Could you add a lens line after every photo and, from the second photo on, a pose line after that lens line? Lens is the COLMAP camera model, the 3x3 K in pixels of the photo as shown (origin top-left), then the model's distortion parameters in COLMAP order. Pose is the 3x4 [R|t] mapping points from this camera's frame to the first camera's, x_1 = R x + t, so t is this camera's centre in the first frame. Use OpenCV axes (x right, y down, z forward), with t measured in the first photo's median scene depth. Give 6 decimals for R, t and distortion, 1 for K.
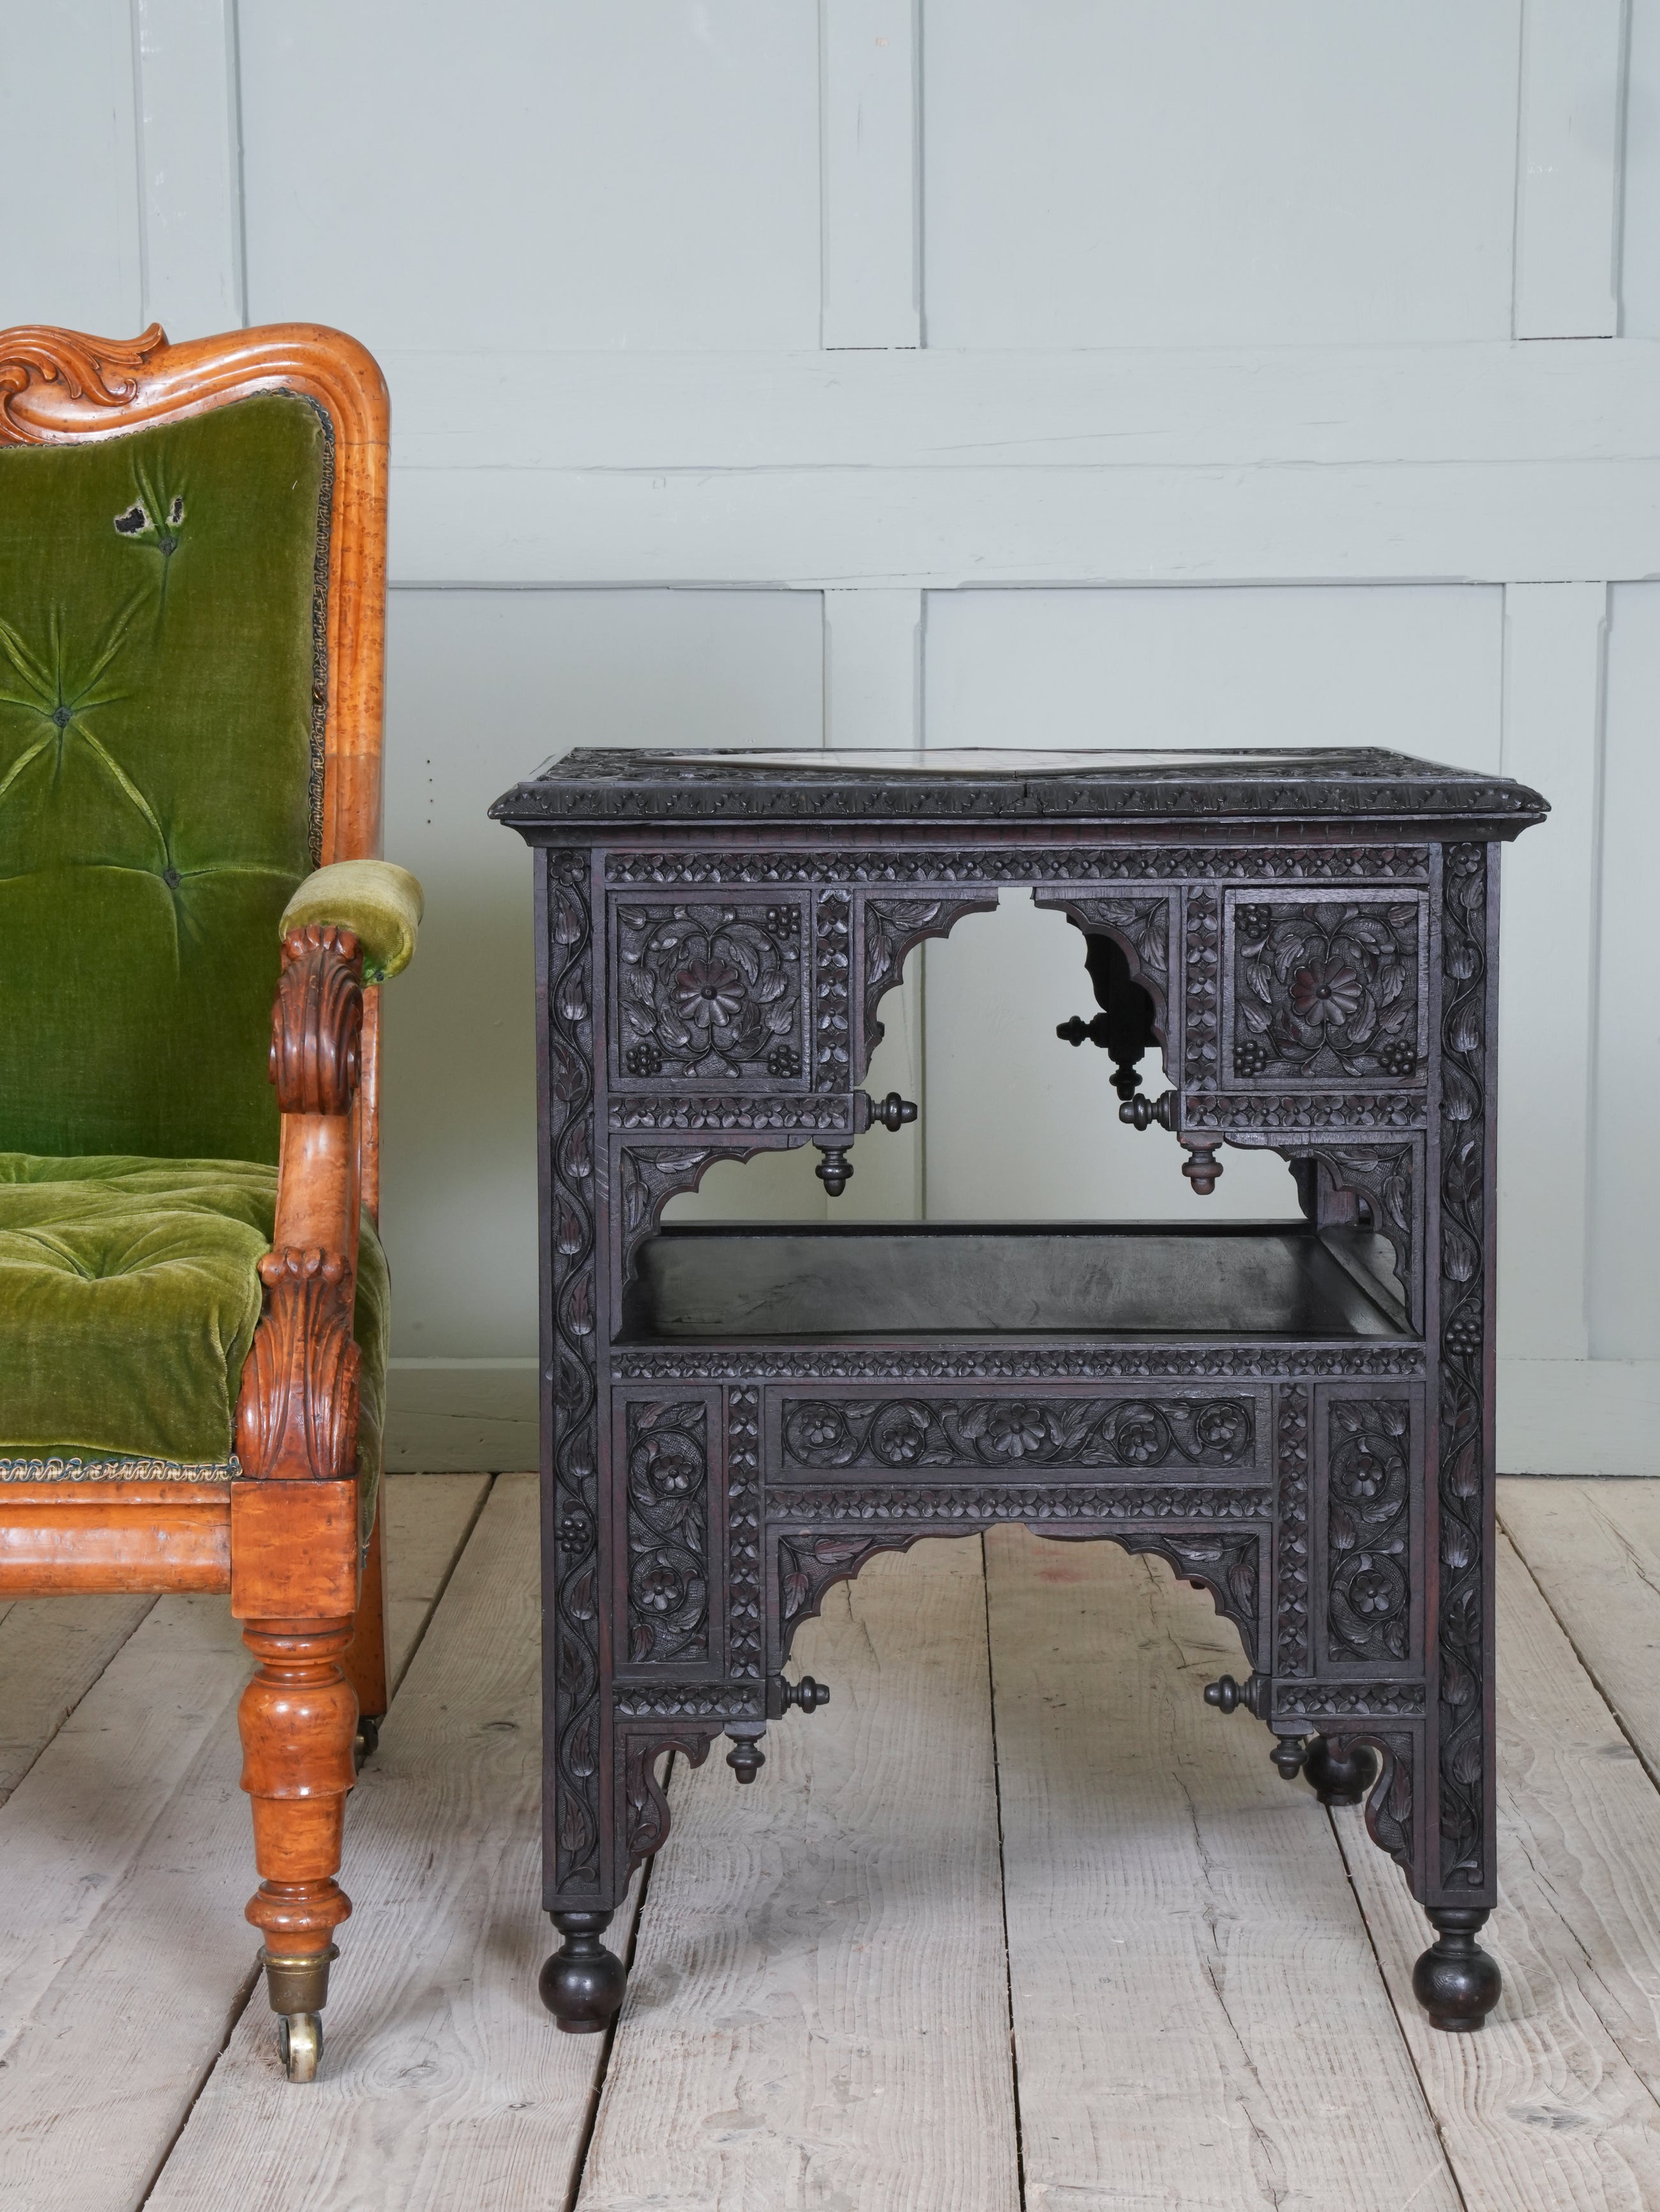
lens RADIAL K [[4707.3, 0, 830.0], [0, 4707.3, 1106.0], [0, 0, 1]] dist [0.246344, 0.064713]
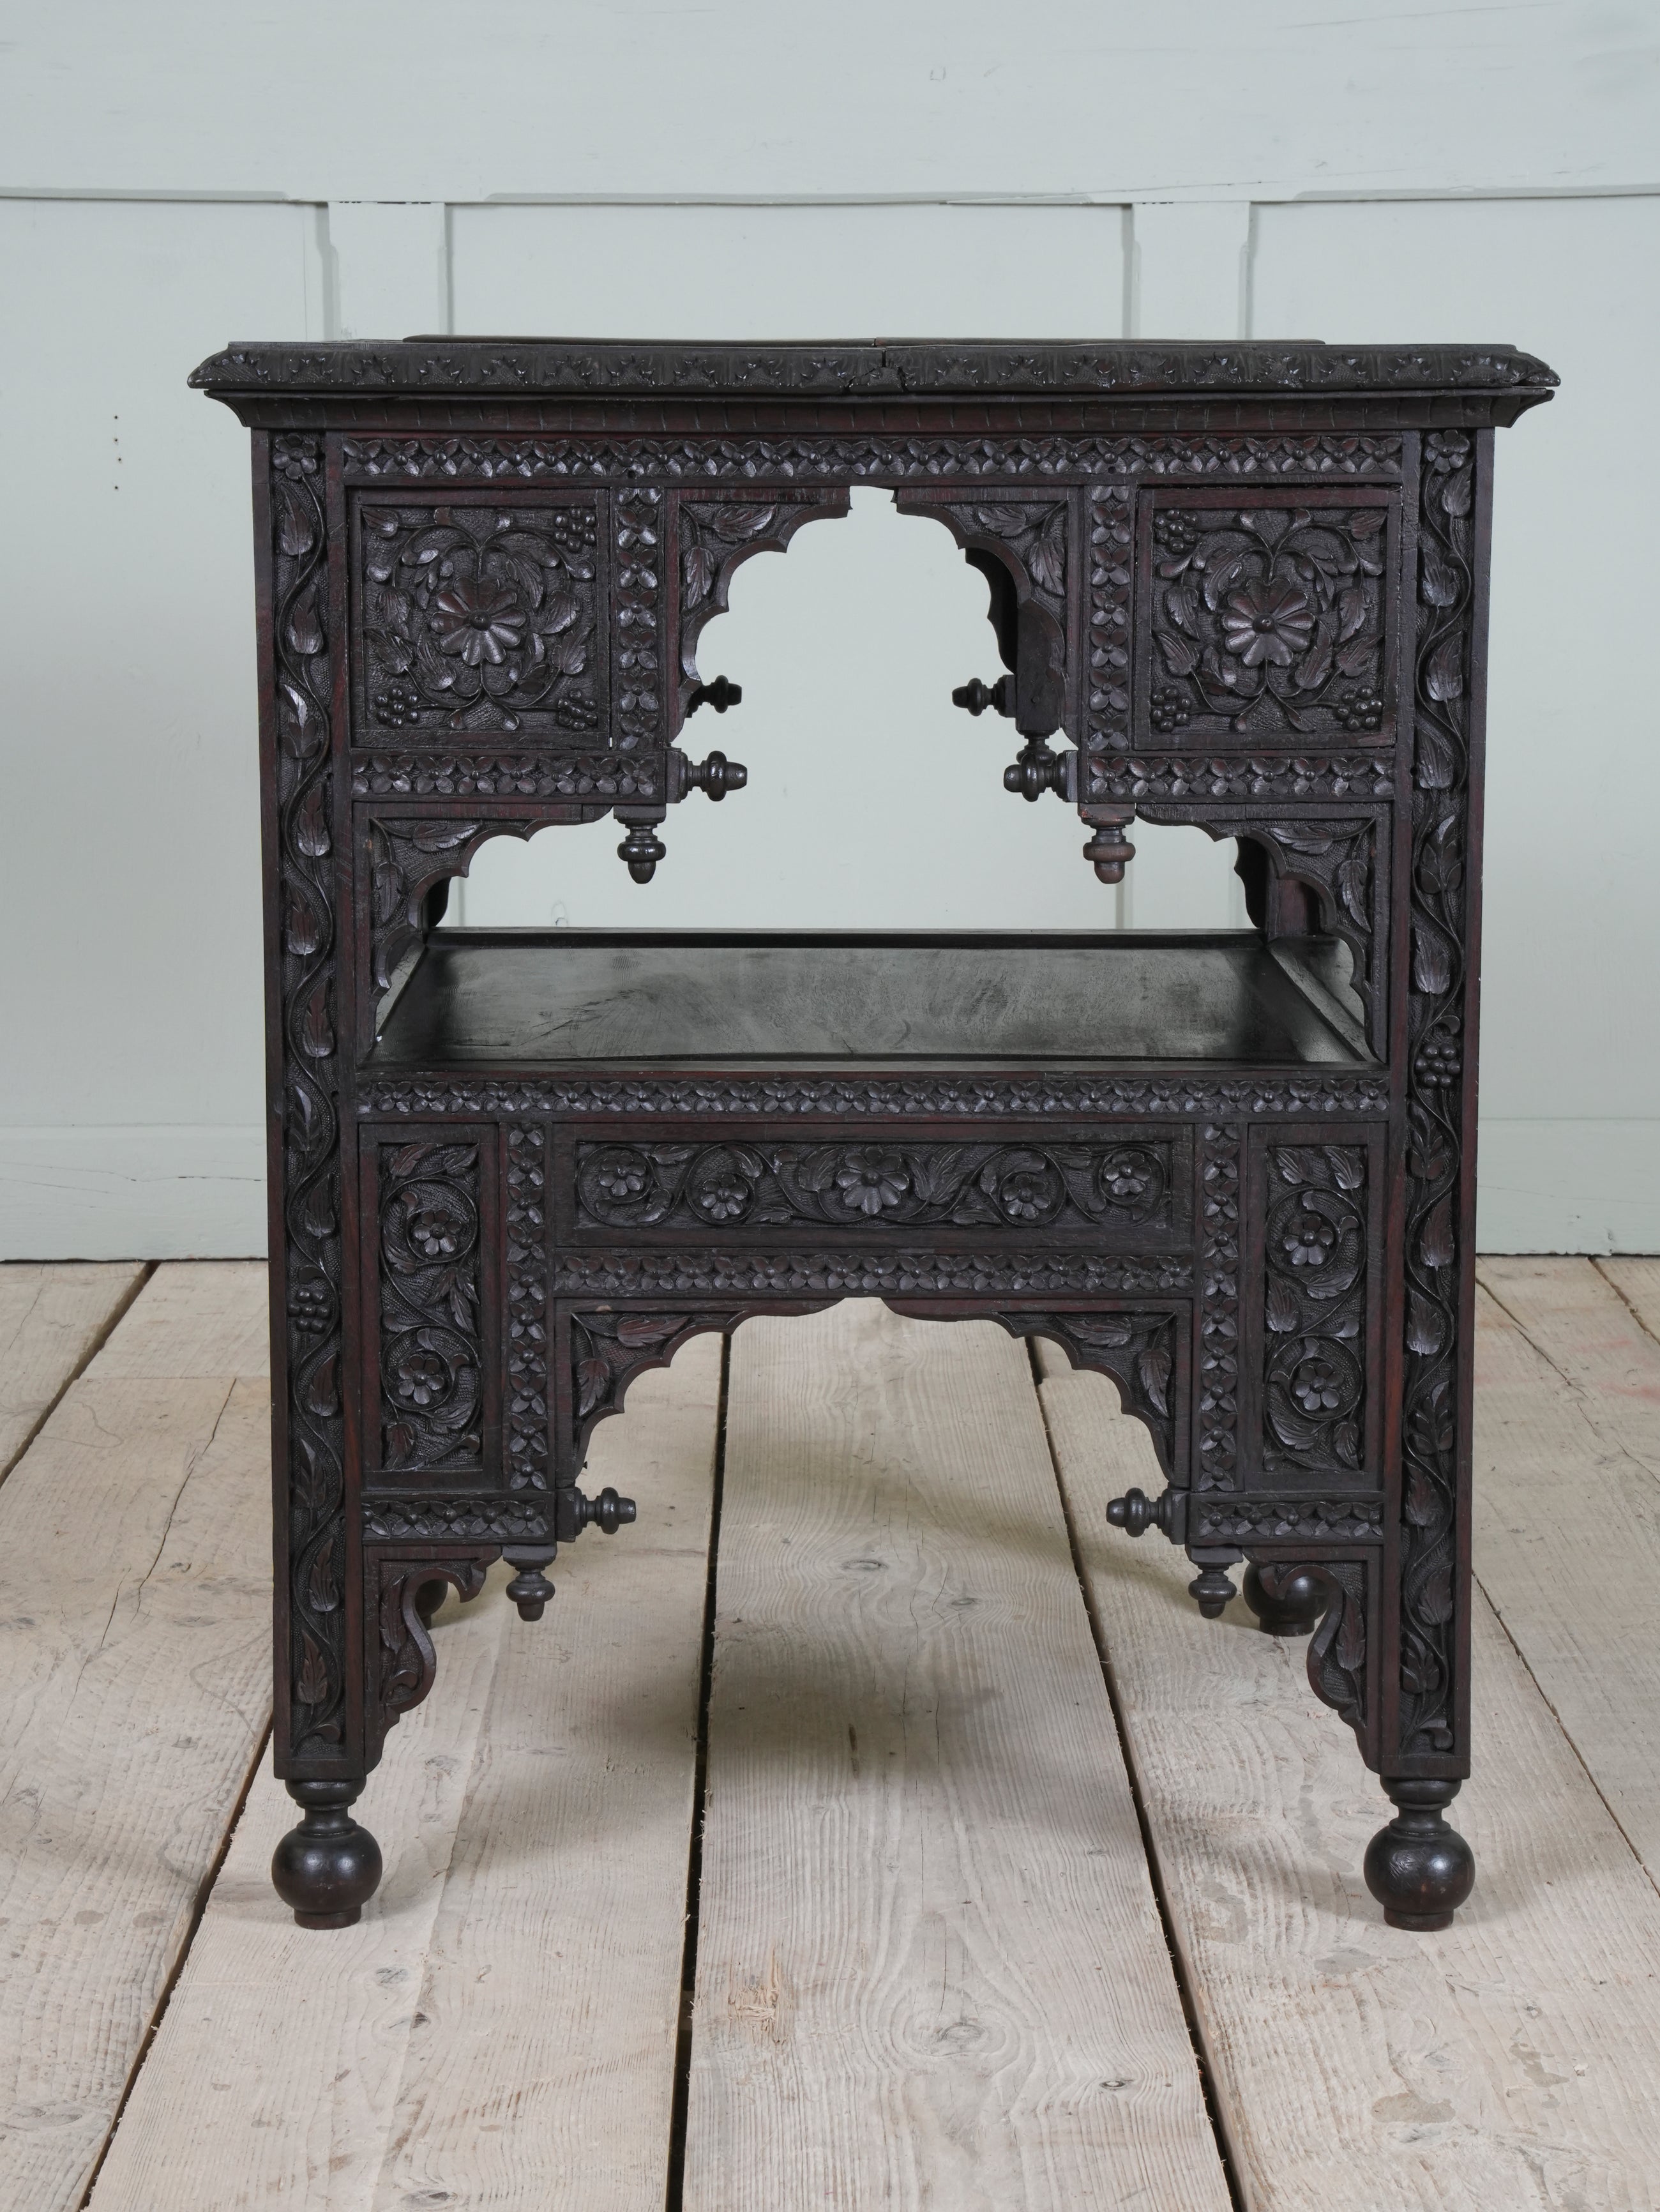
lens RADIAL K [[4707.3, 0, 830.0], [0, 4707.3, 1106.0], [0, 0, 1]] dist [0.246344, 0.064713]
pose [[0.999983, 0.004938, -0.002938, 0.034749], [-0.004788, 0.998797, 0.048808, 0.017622], [0.003176, -0.048793, 0.998804, 0.211164]]
